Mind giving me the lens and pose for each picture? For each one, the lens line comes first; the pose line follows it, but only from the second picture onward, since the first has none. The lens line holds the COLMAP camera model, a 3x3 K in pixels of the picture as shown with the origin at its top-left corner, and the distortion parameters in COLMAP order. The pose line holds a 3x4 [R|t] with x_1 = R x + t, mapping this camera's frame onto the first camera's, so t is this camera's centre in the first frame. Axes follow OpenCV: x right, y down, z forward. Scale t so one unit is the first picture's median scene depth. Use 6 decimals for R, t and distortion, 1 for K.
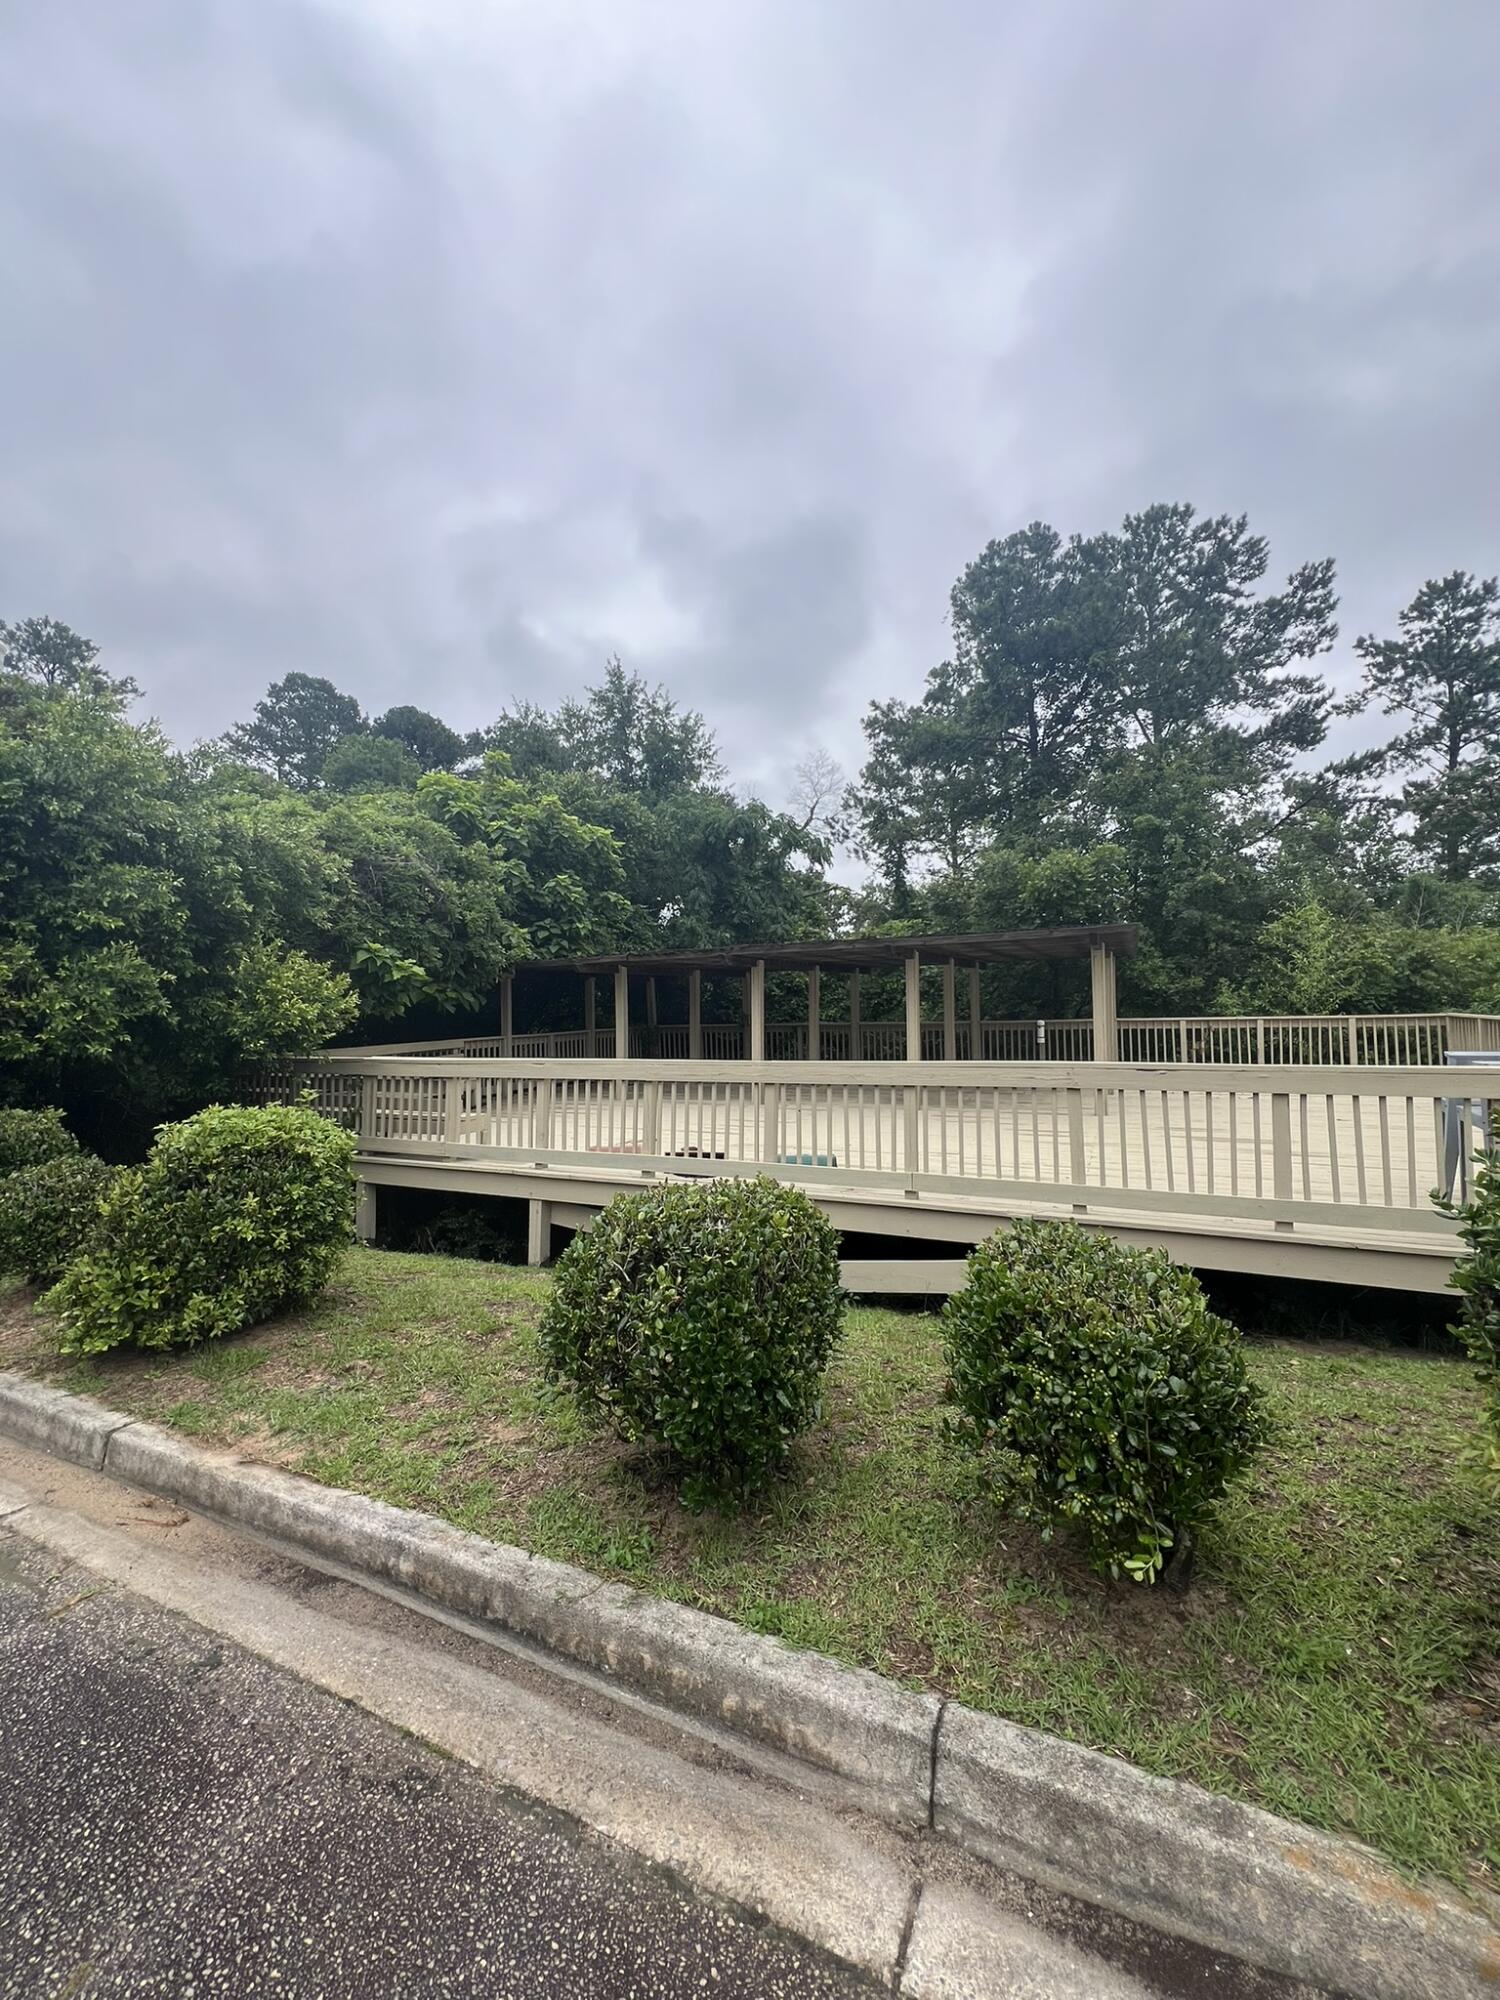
lens RADIAL K [[798.6, 0, 744.4], [0, 798.6, 998.2], [0, 0, 1]] dist [-0.000640, 0.000199]
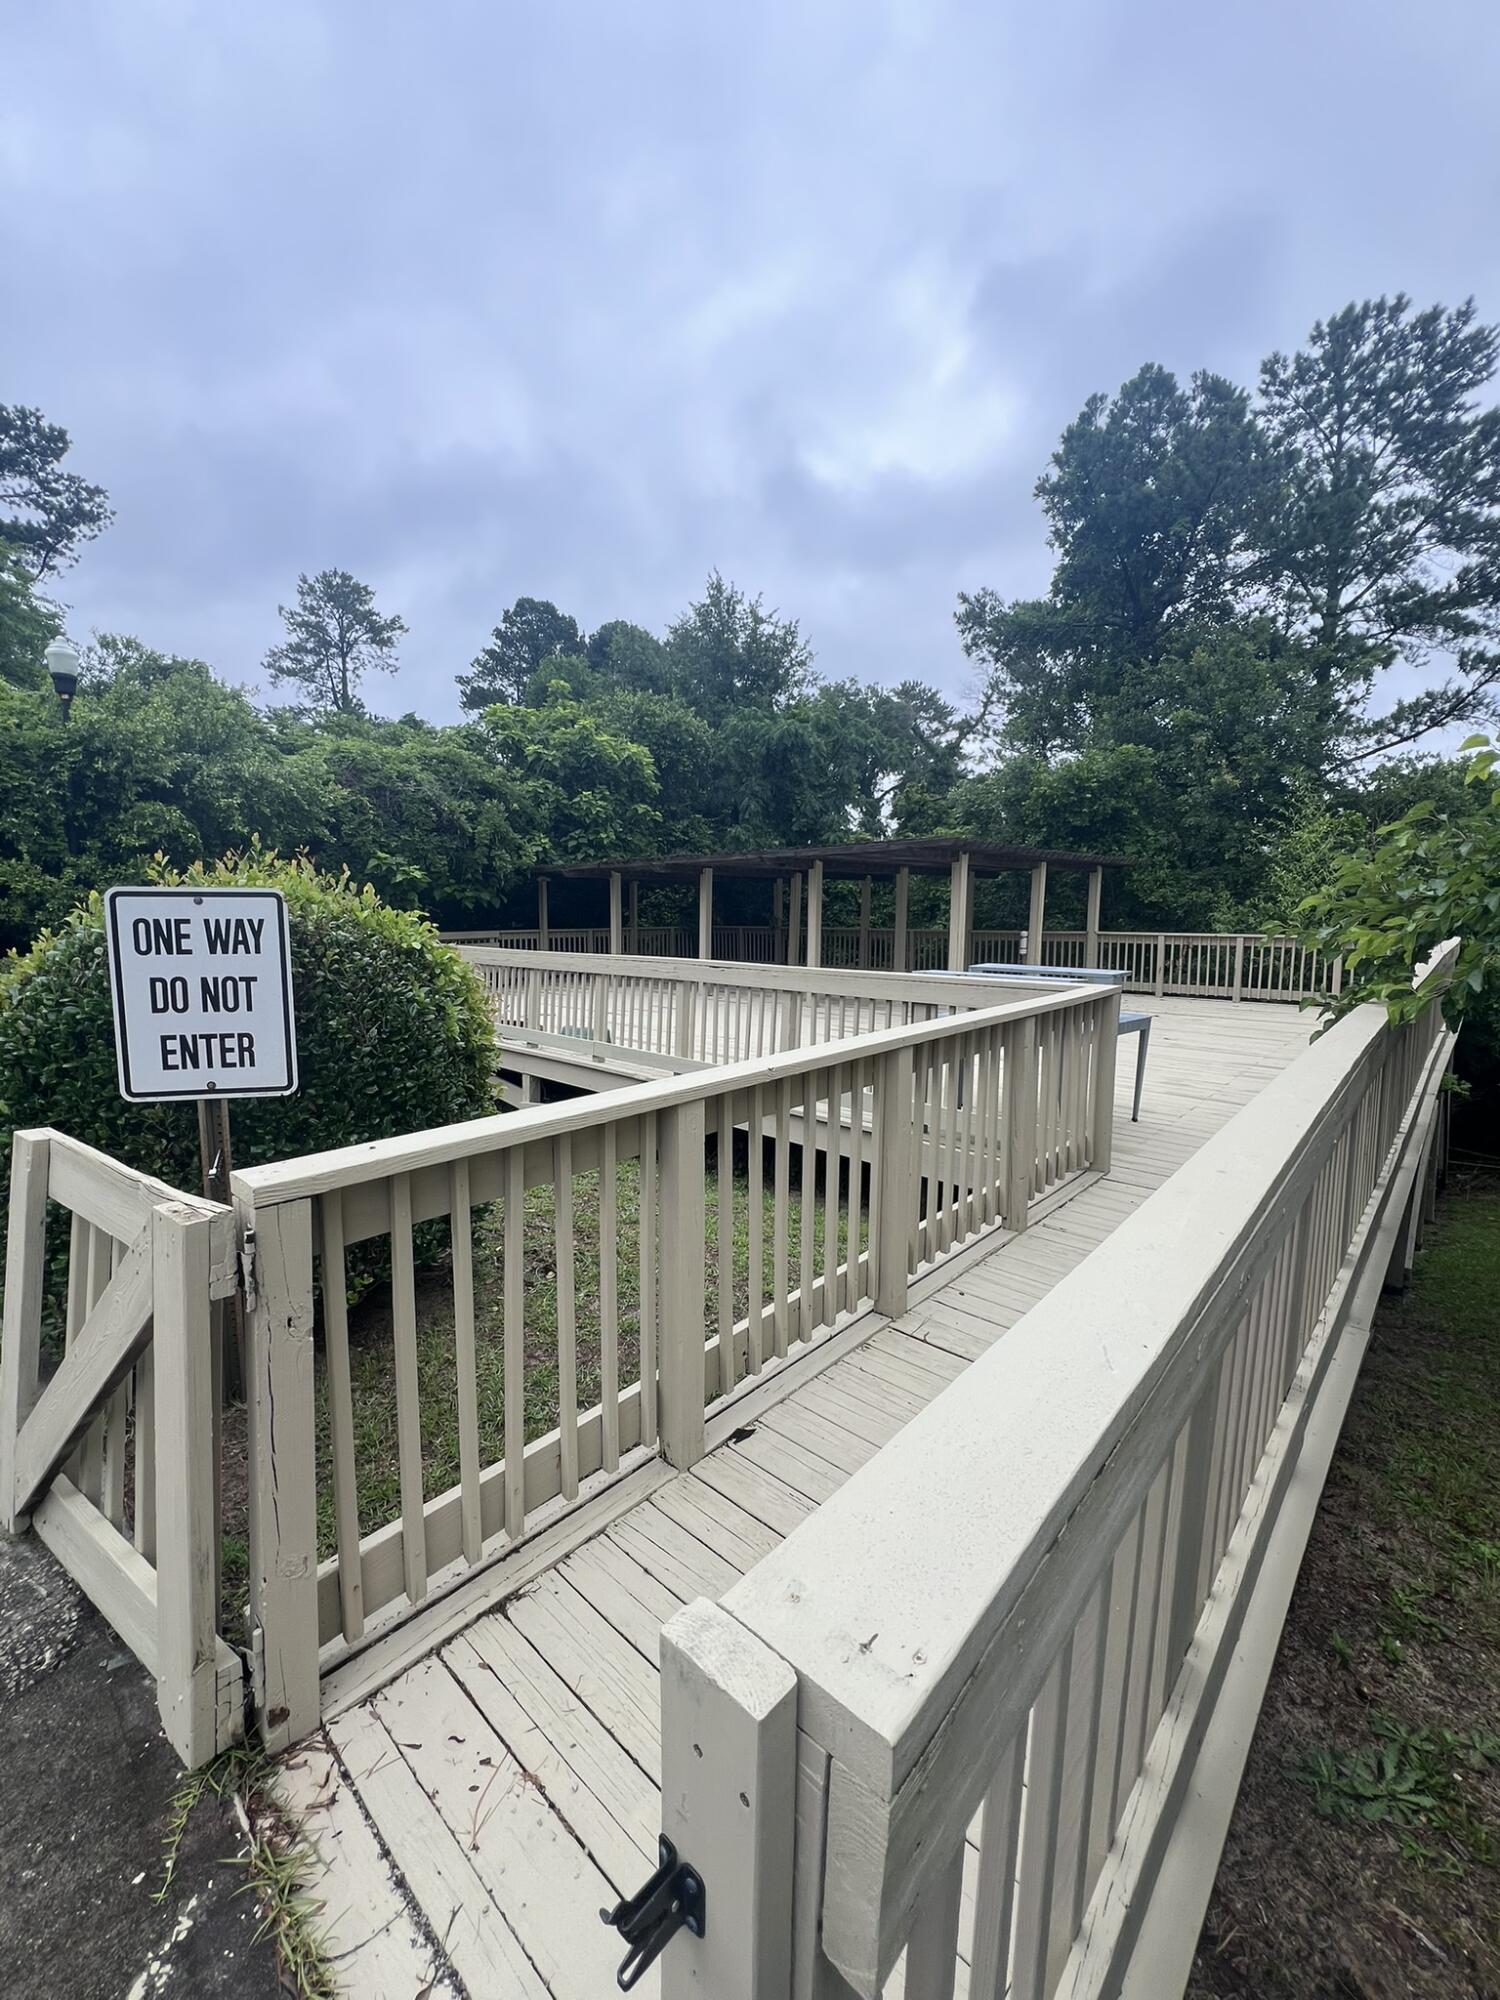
lens RADIAL K [[798.6, 0, 763.0], [0, 798.6, 999.1], [0, 0, 1]] dist [-0.000640, 0.000199]
pose [[0.955079, 0.056858, -0.290845, 0.338486], [-0.020811, 0.991867, 0.125562, -0.006224], [0.295619, -0.113869, 0.948495, -0.048590]]
